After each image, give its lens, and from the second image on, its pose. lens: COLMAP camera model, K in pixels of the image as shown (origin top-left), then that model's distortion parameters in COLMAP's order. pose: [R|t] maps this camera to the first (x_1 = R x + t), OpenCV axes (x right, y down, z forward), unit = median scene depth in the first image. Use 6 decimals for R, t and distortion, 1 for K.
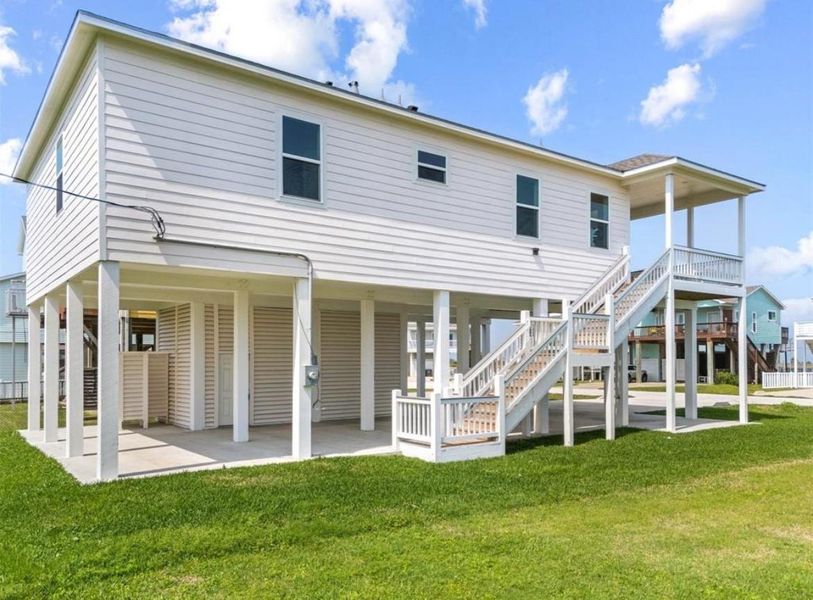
lens RADIAL K [[638.7, 0, 407.6], [0, 638.7, 302.0], [0, 0, 1]] dist [-0.004366, -0.000399]
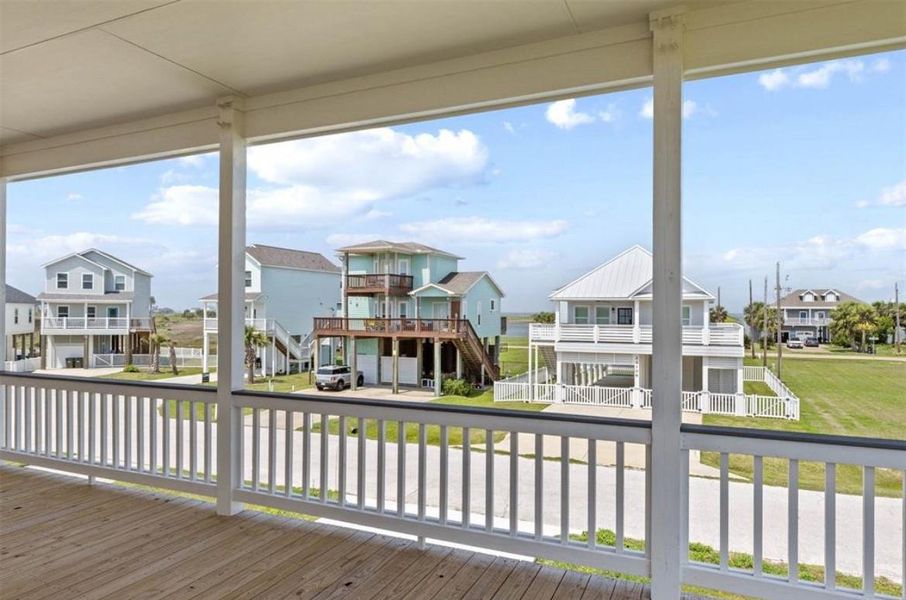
lens RADIAL K [[585.9, 0, 456.8], [0, 585.9, 309.2], [0, 0, 1]] dist [0.032083, 0.000003]
pose [[0.867104, -0.000572, 0.498128, 0.104992], [-0.044155, 0.995975, 0.078004, -0.036042], [-0.496167, -0.089632, 0.863588, 0.299813]]
